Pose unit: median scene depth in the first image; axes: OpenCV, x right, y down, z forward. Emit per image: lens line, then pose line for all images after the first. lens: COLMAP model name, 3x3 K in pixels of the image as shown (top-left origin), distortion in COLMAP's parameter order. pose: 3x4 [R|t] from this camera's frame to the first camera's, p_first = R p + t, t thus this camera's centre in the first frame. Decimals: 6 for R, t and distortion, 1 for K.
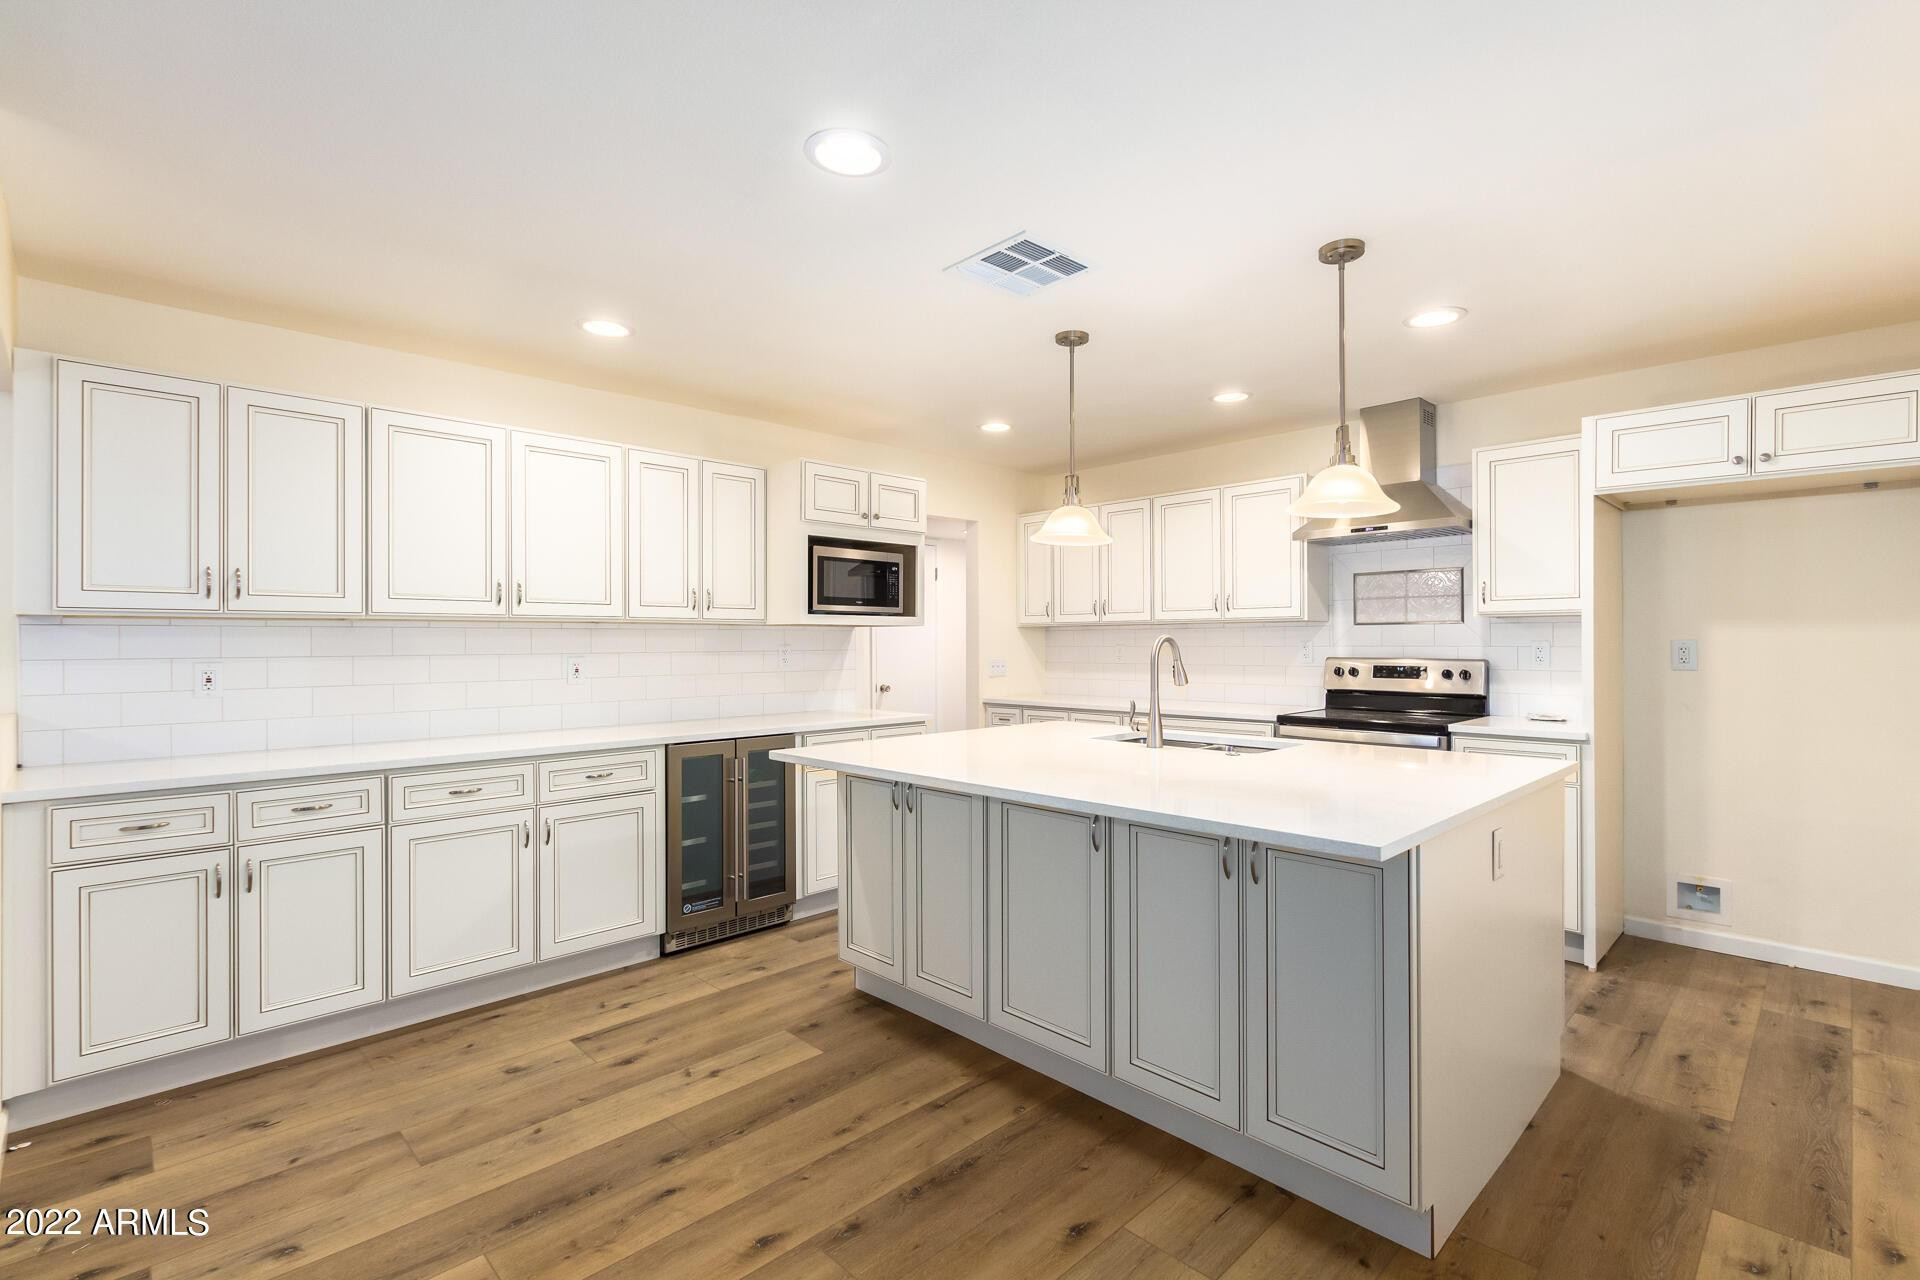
lens RADIAL K [[881.6, 0, 967.4], [0, 881.6, 642.8], [0, 0, 1]] dist [0.009705, -0.005675]
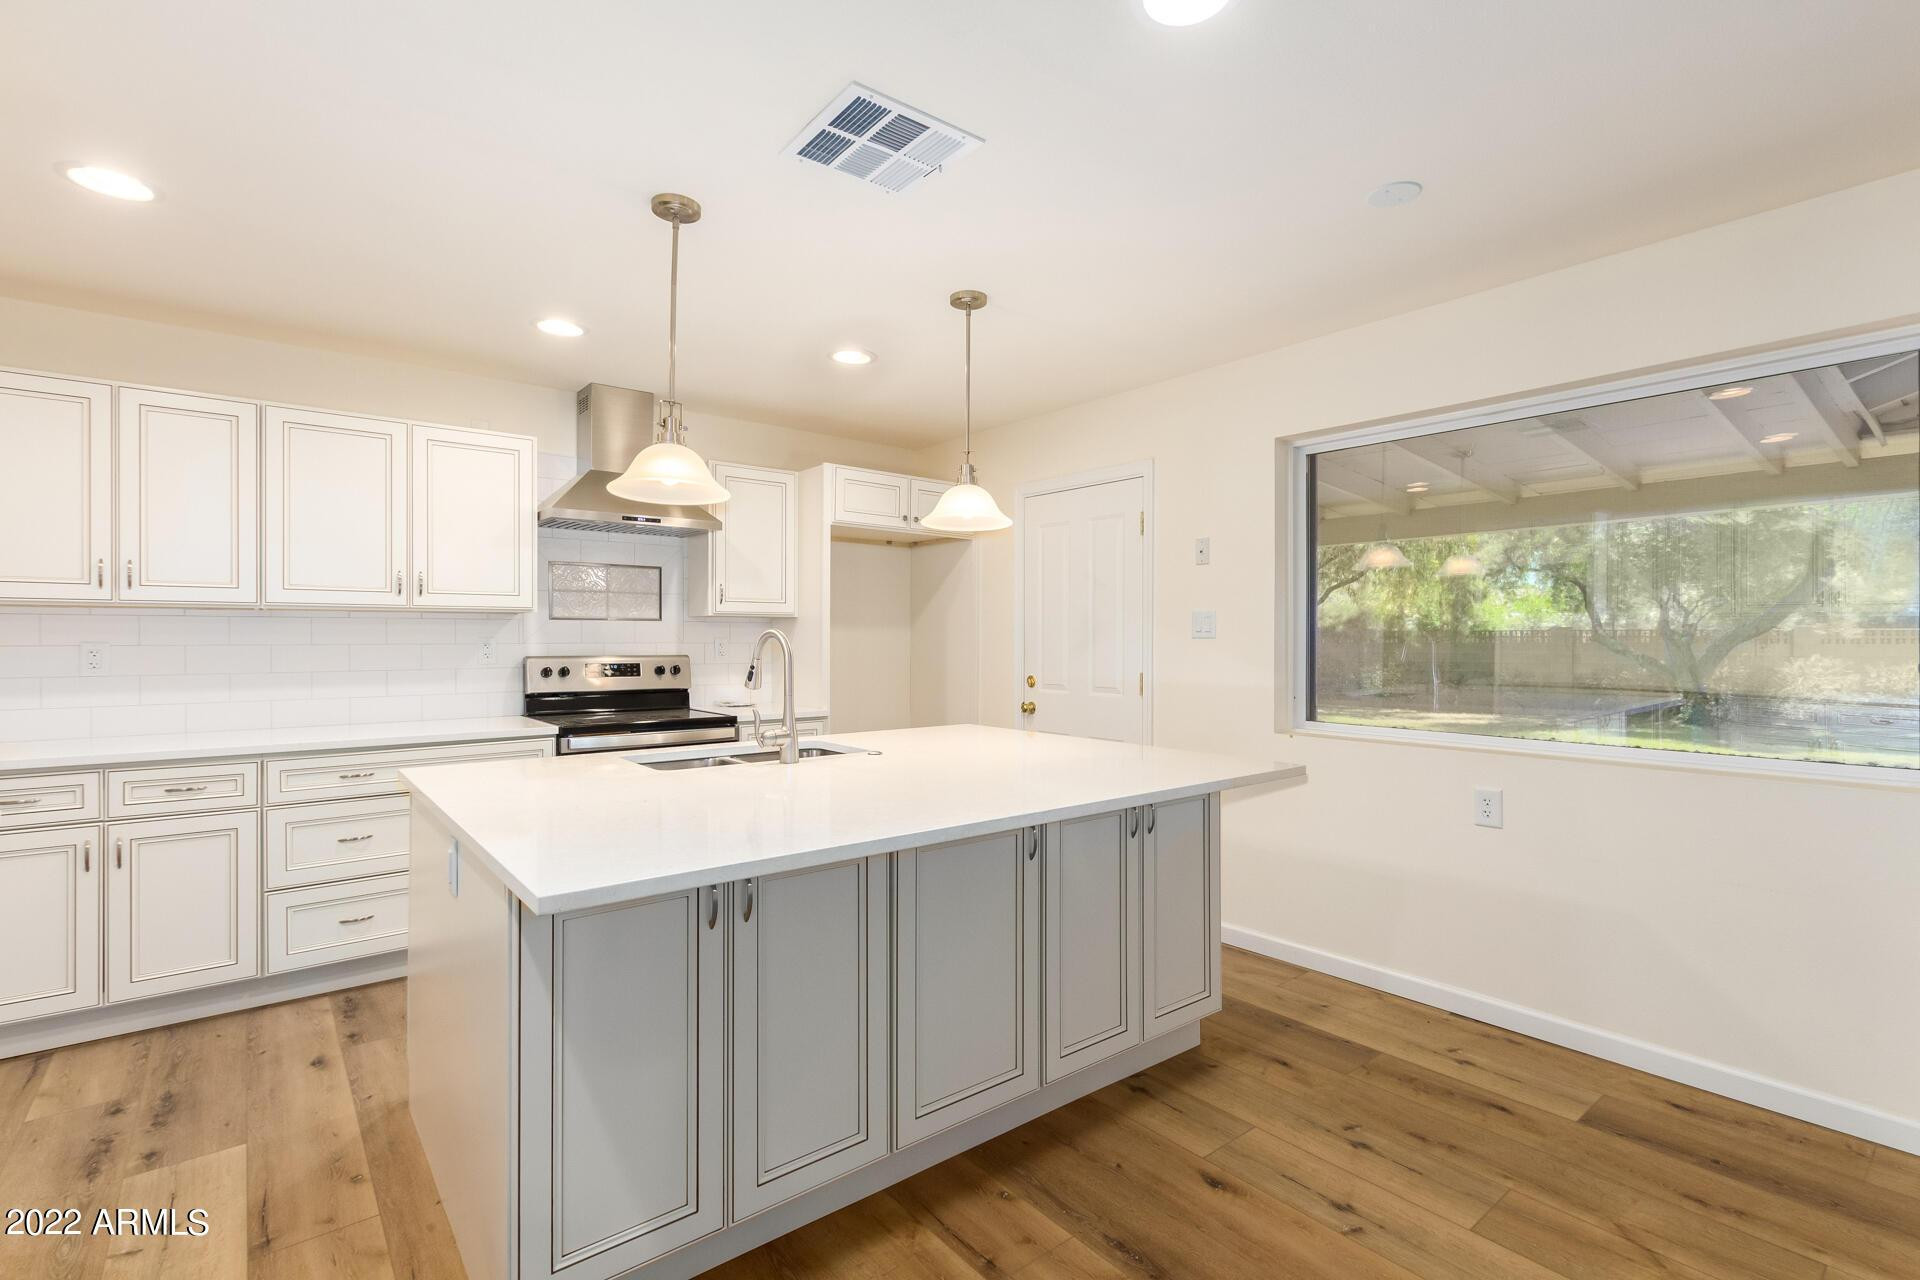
lens RADIAL K [[875.6, 0, 975.9], [0, 875.6, 645.4], [0, 0, 1]] dist [-0.000650, -0.000639]
pose [[0.088906, -0.005887, 0.996023, -0.542638], [0.000188, 0.999983, 0.005894, 0.000903], [-0.996040, -0.000337, 0.088906, 0.674615]]
